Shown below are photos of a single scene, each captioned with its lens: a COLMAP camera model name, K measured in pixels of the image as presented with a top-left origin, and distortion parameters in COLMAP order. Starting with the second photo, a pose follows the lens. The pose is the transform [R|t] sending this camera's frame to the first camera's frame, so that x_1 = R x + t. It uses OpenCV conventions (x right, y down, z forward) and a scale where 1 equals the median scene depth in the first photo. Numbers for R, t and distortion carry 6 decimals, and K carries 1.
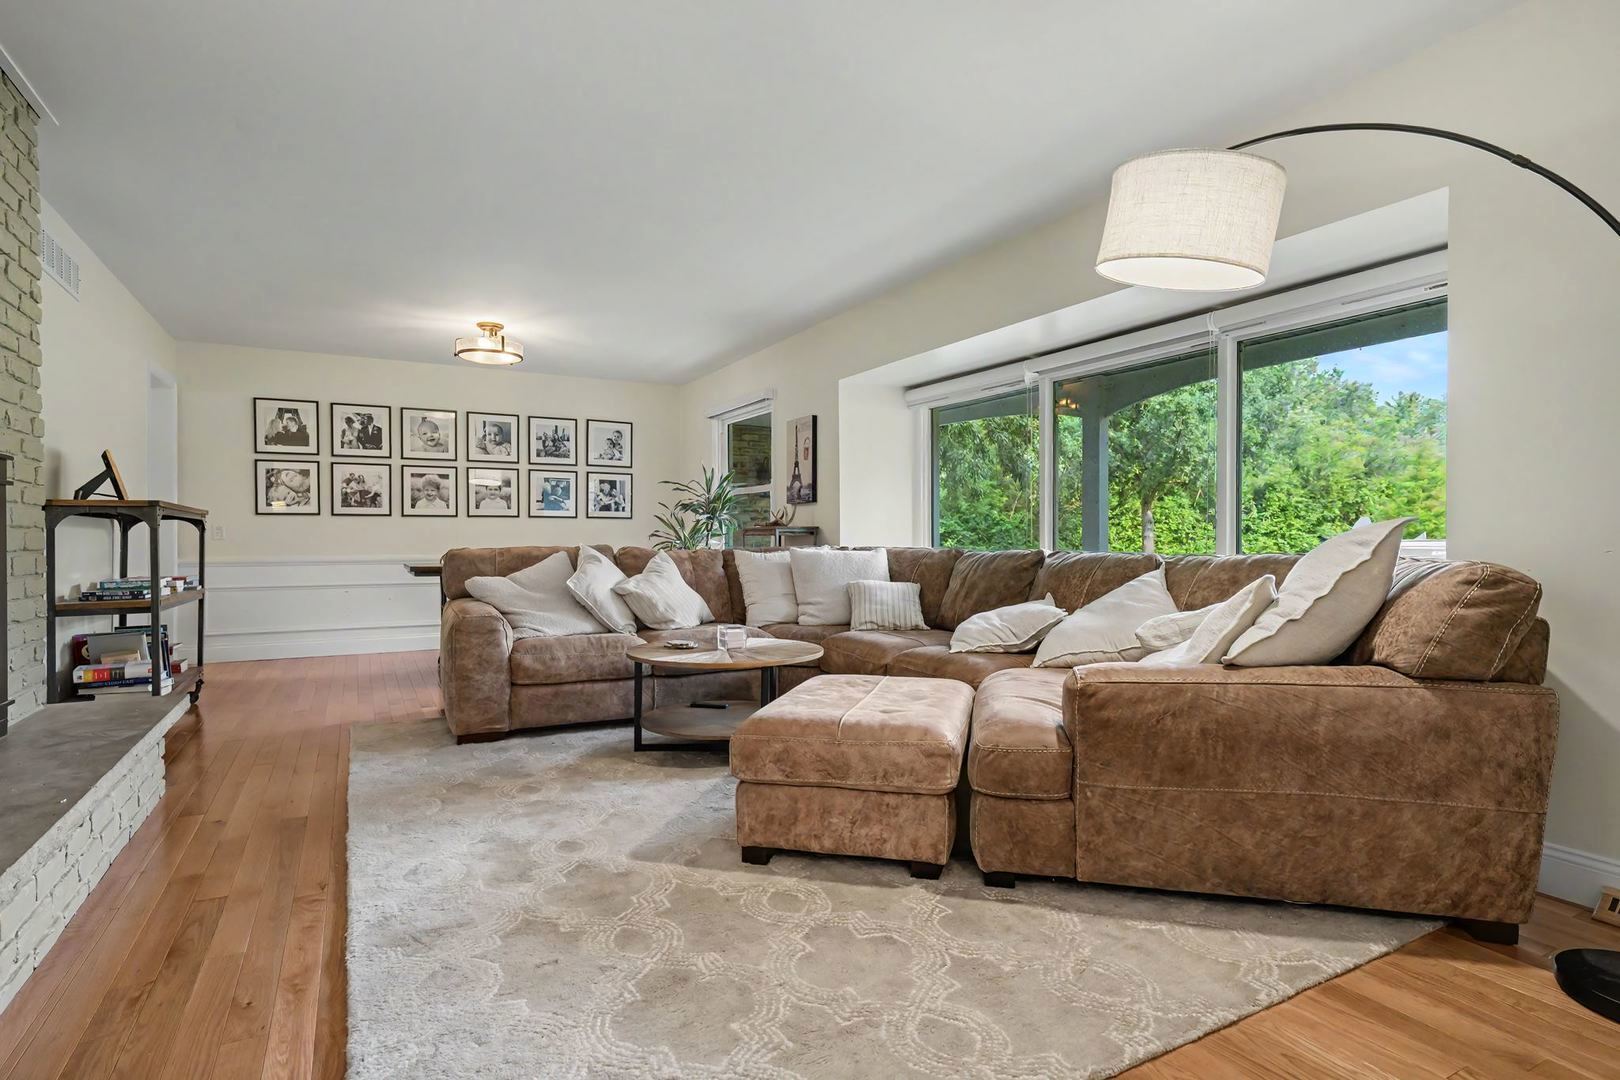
lens RADIAL K [[836.0, 0, 813.3], [0, 836.0, 543.4], [0, 0, 1]] dist [0.003210, 0.003594]
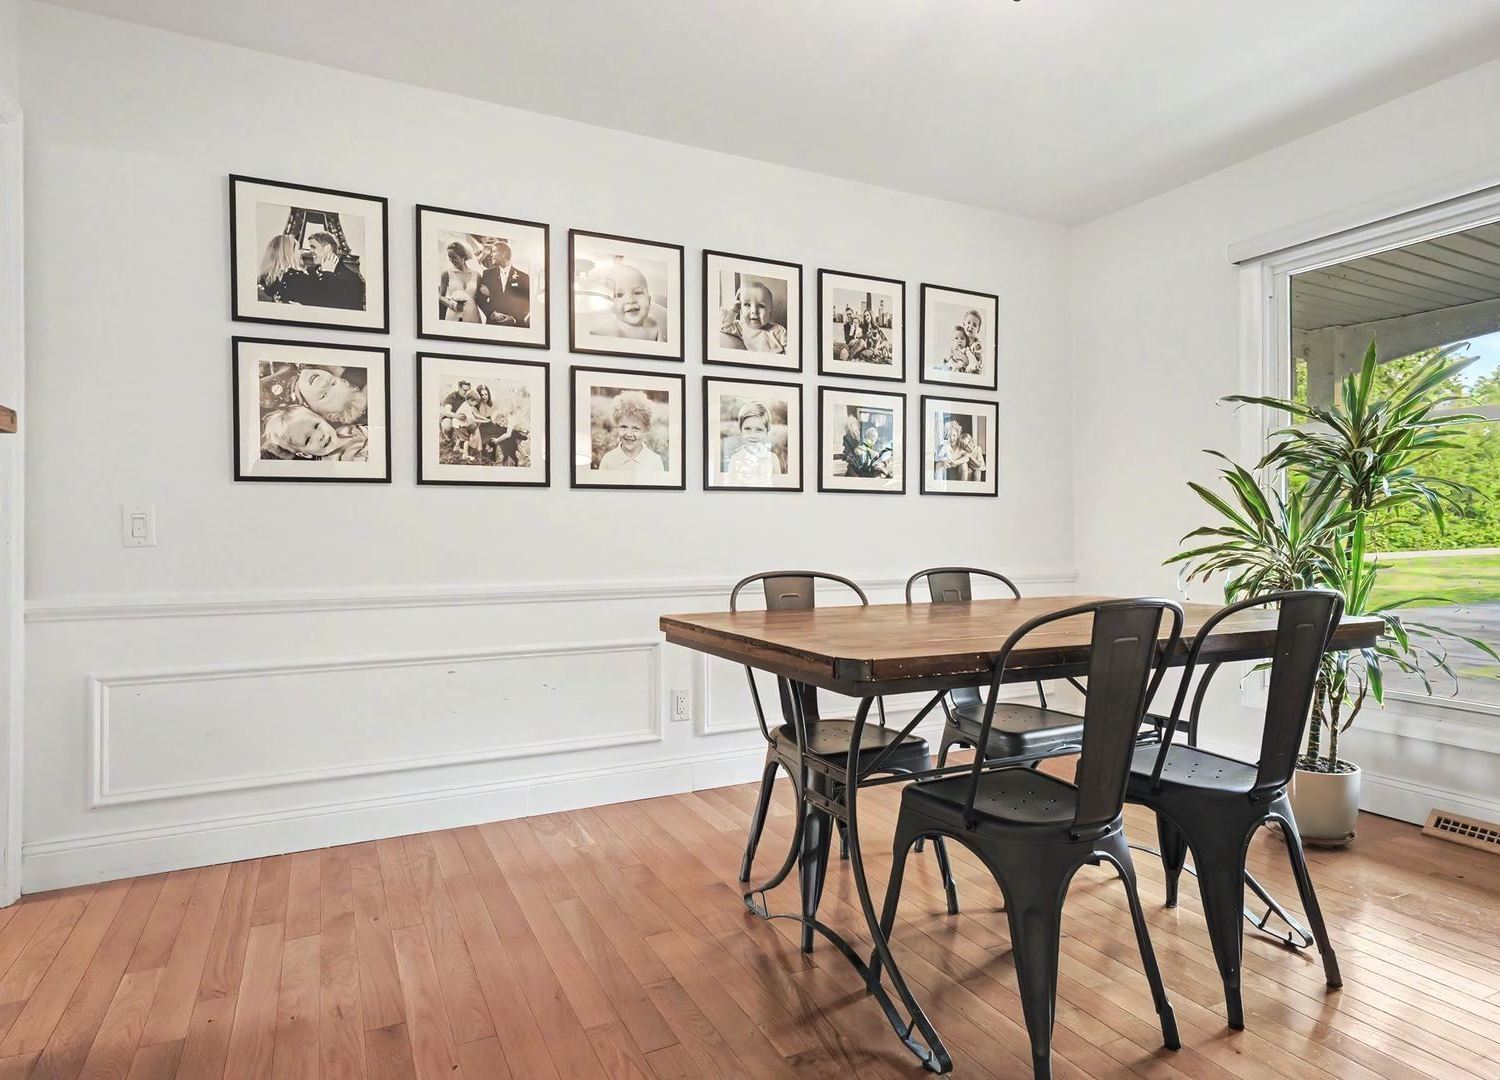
lens RADIAL K [[857.0, 0, 746.5], [0, 857.0, 530.5], [0, 0, 1]] dist [0.015852, -0.000593]
pose [[0.999350, -0.001276, -0.036018, -0.523604], [0.001049, 0.999980, -0.006313, -0.010864], [0.036026, 0.006271, 0.999331, 0.770890]]
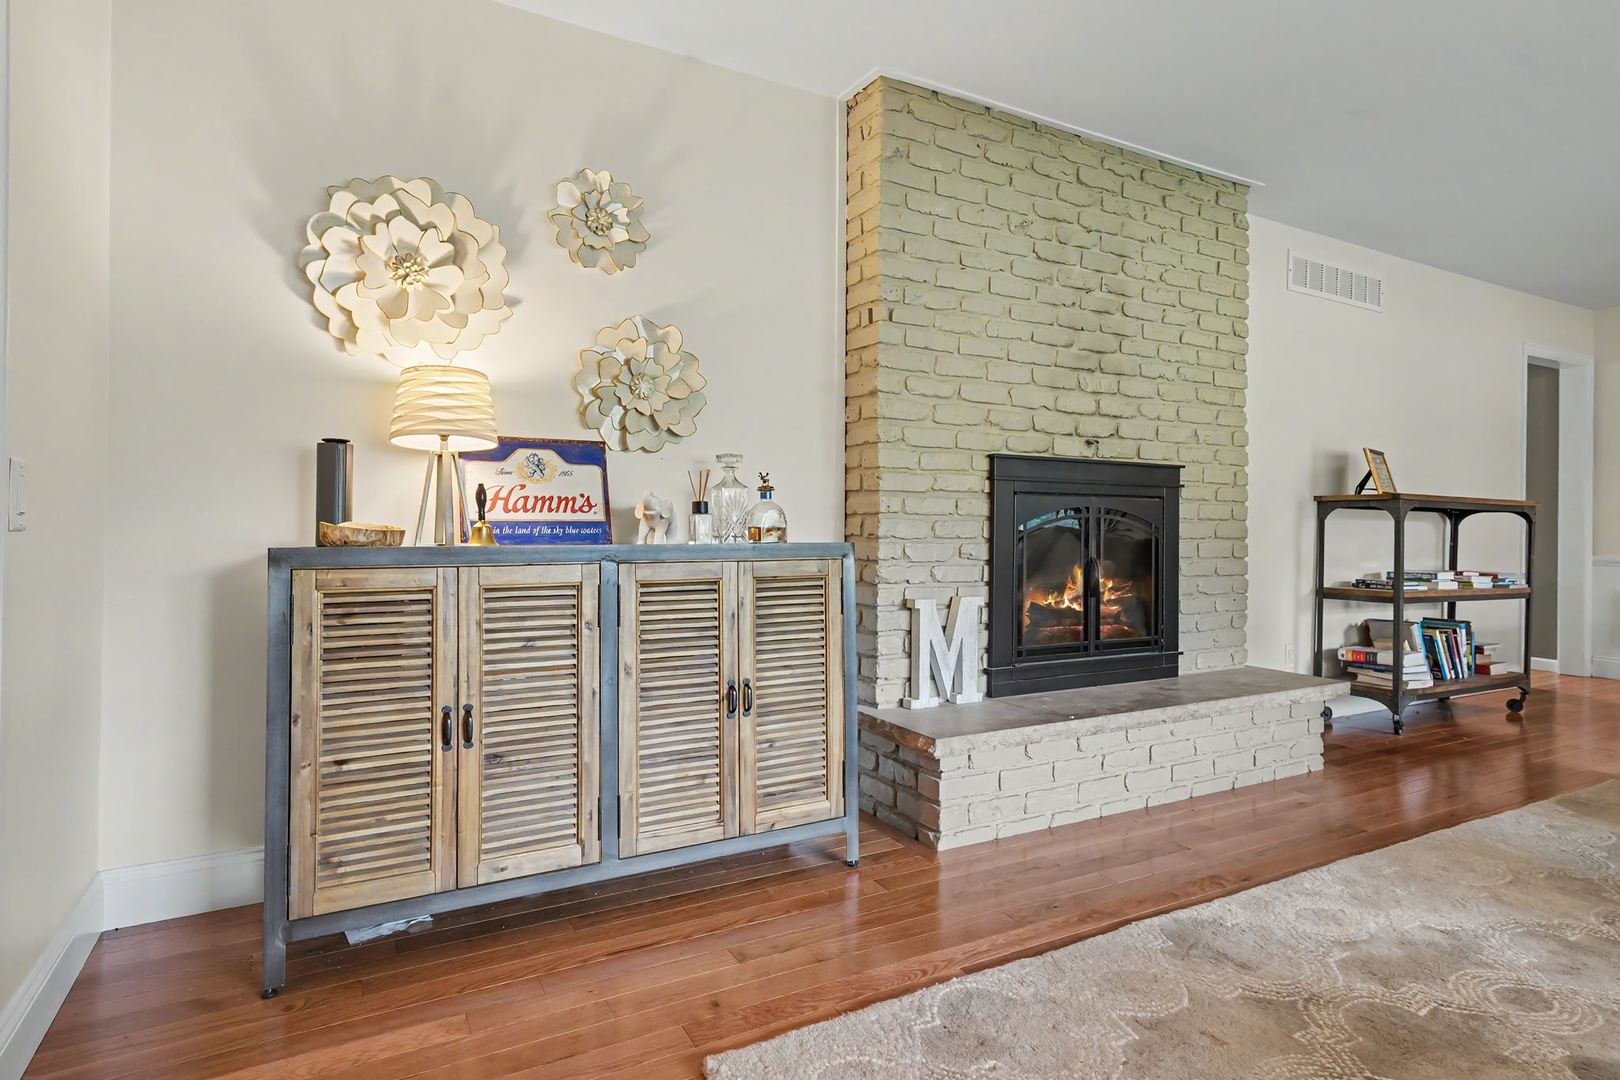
lens RADIAL K [[870.1, 0, 810.0], [0, 870.1, 518.1], [0, 0, 1]] dist [0.006986, 0.001206]
pose [[0.003503, -0.003243, -0.999989, 0.198665], [-0.019982, 0.999795, -0.003313, -0.002732], [0.999794, 0.019993, 0.003438, 0.206888]]
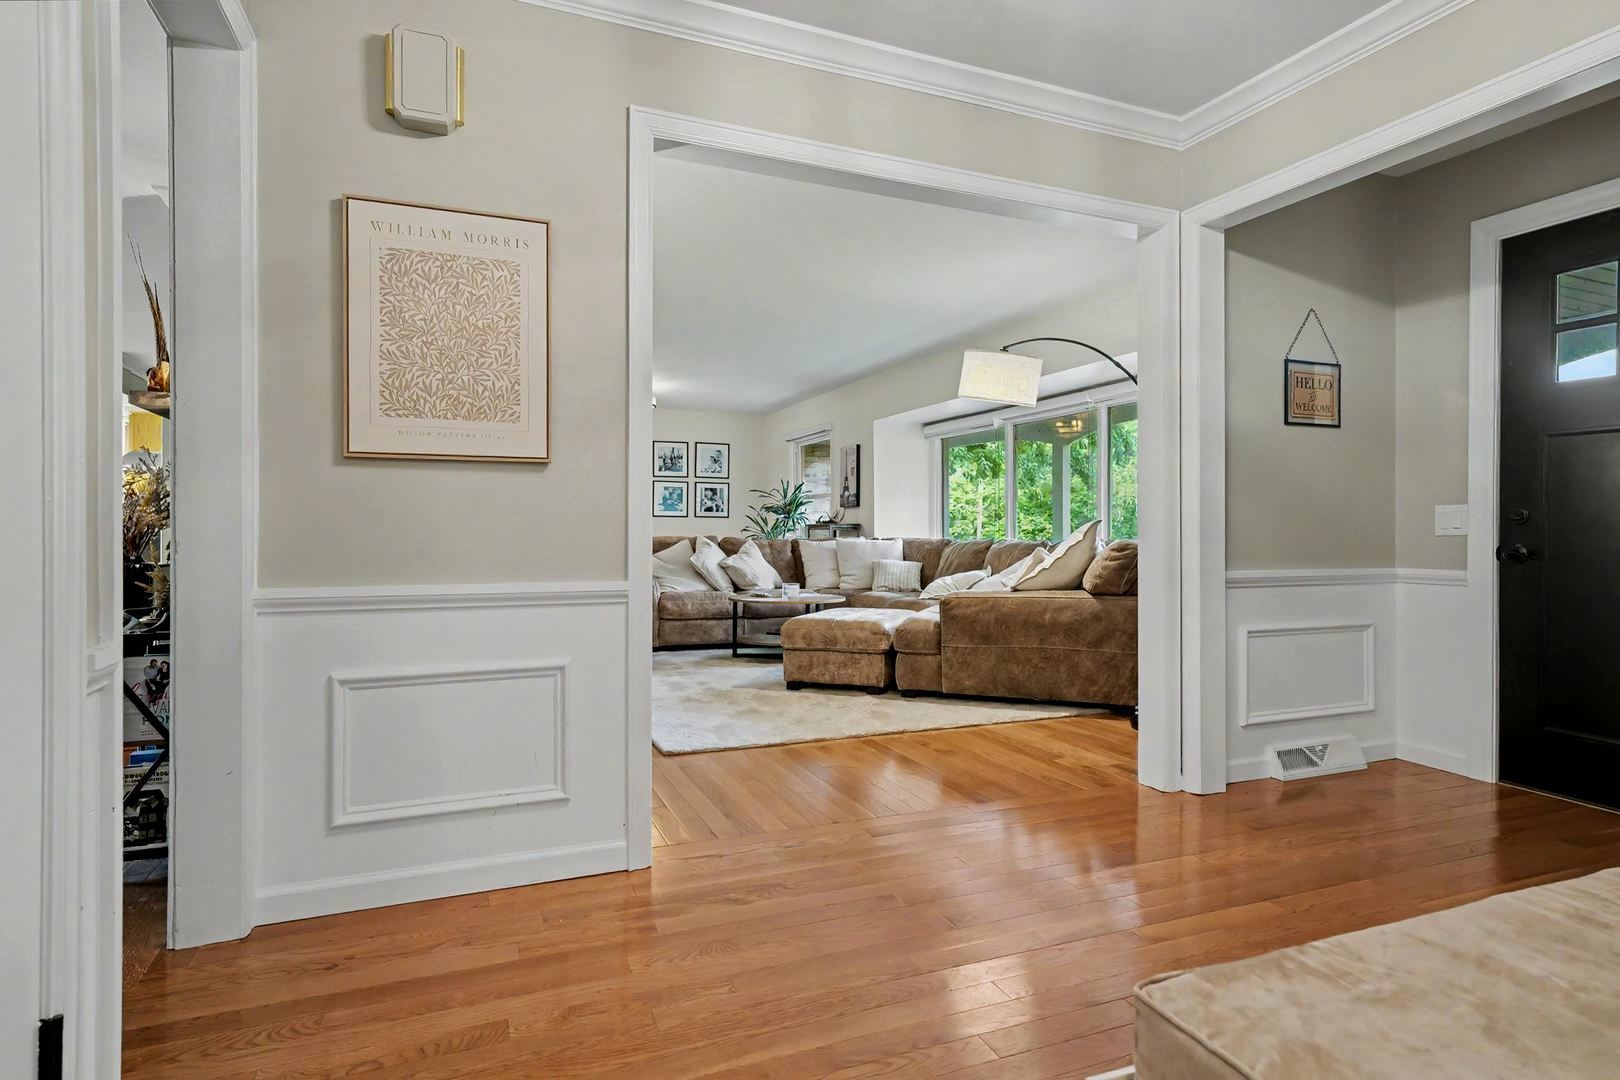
lens RADIAL K [[870.1, 0, 812.3], [0, 870.1, 534.5], [0, 0, 1]] dist [0.006986, 0.001206]
pose [[0.993732, 0.002987, -0.111746, 0.098307], [-0.003873, 0.999963, -0.007711, 0.010404], [0.111719, 0.008095, 0.993707, -0.508127]]
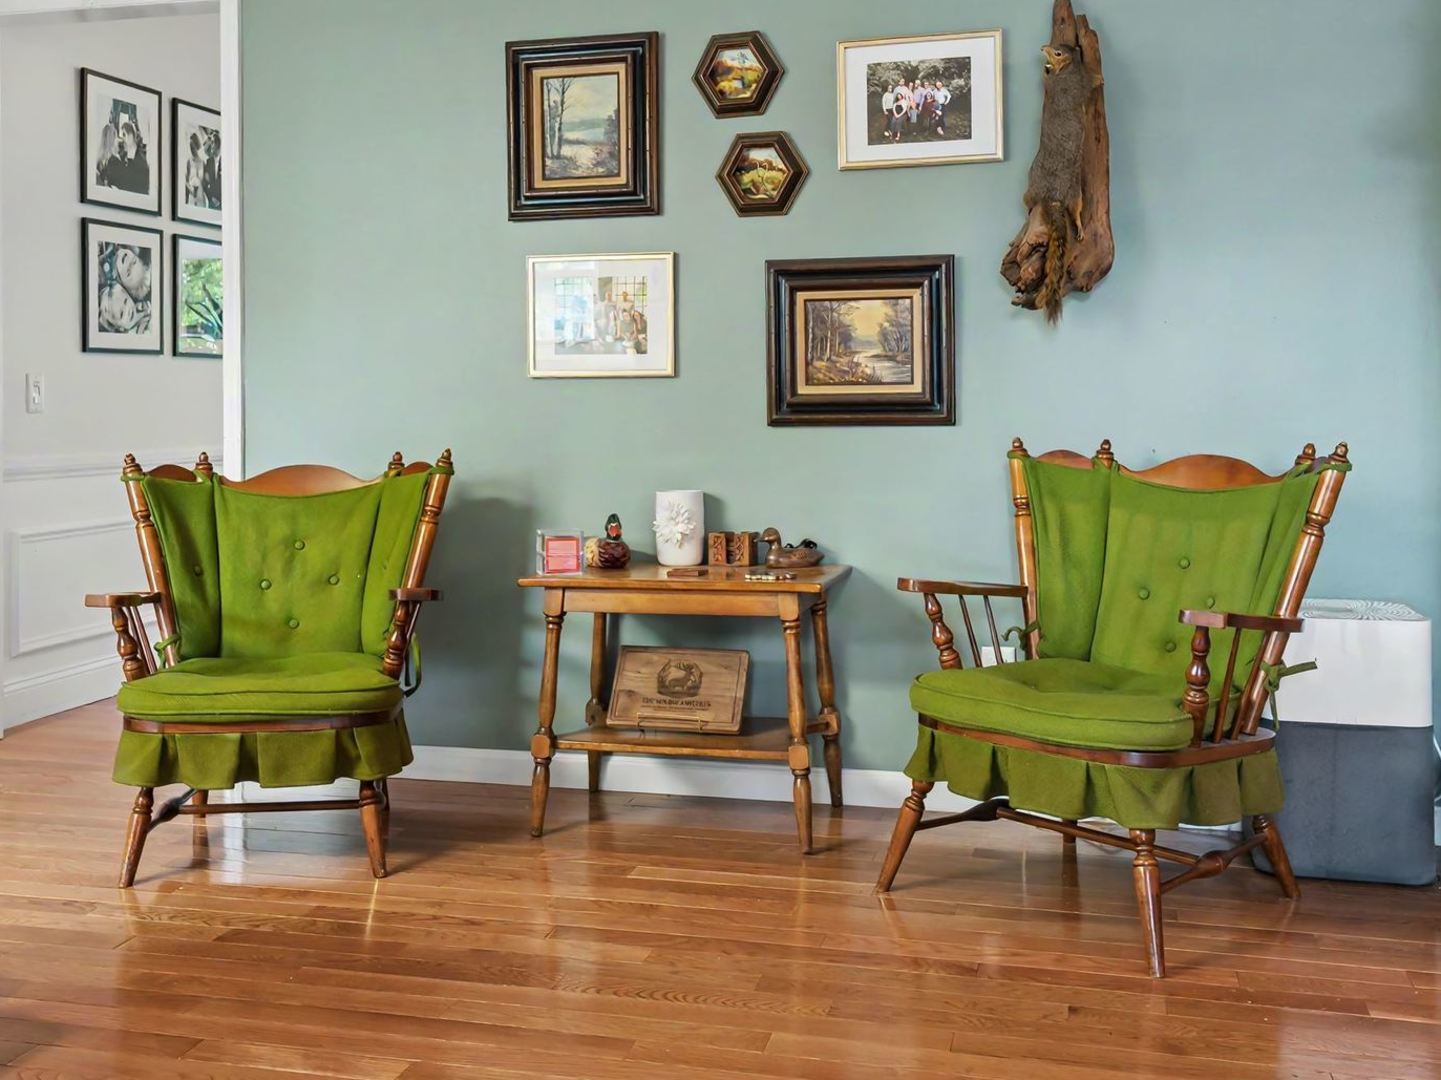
lens RADIAL K [[1484.7, 0, 719.0], [0, 1484.7, 538.8], [0, 0, 1]] dist [-0.107635, 0.000000]
pose [[0.665132, -0.068585, 0.743569, -1.255459], [0.005712, 0.996211, 0.086779, -0.003378], [-0.746704, -0.053472, 0.663004, 0.356817]]
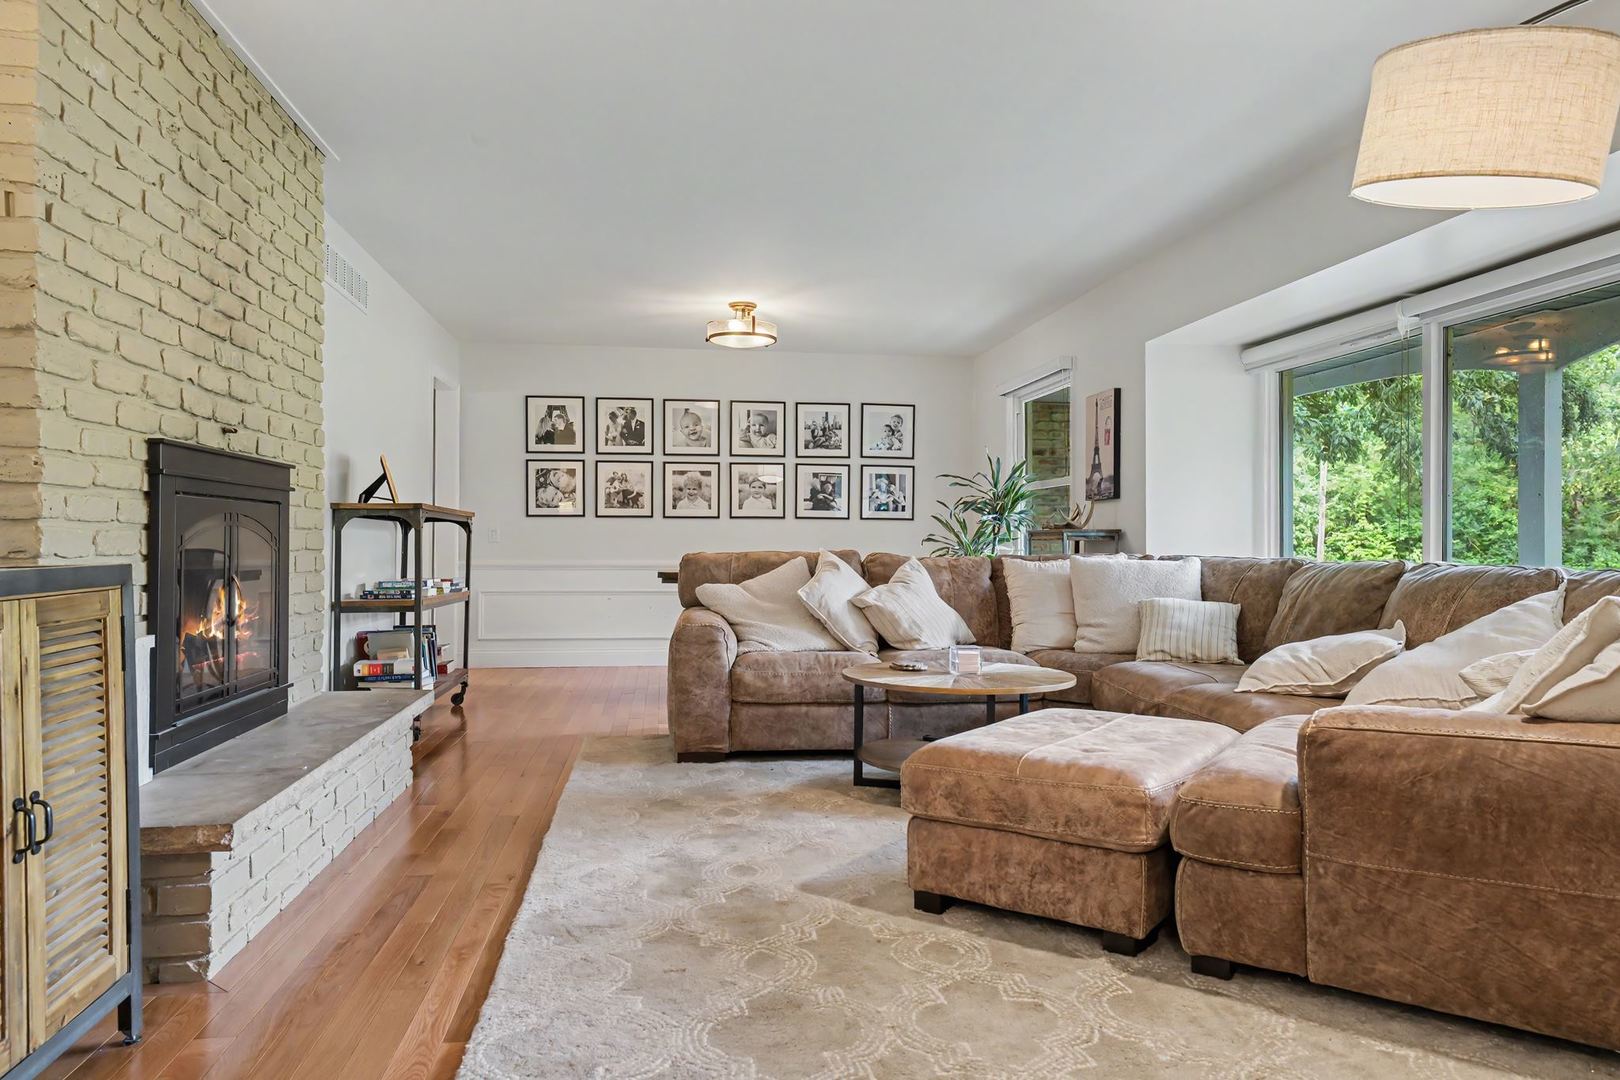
lens RADIAL K [[1067.5, 0, 813.6], [0, 1067.5, 537.4], [0, 0, 1]] dist [0.023250, 0.002719]
pose [[0.935990, 0.003845, -0.352007, 0.098958], [-0.008511, 0.999895, -0.011710, 0.001729], [0.351925, 0.013956, 0.935924, -0.046970]]
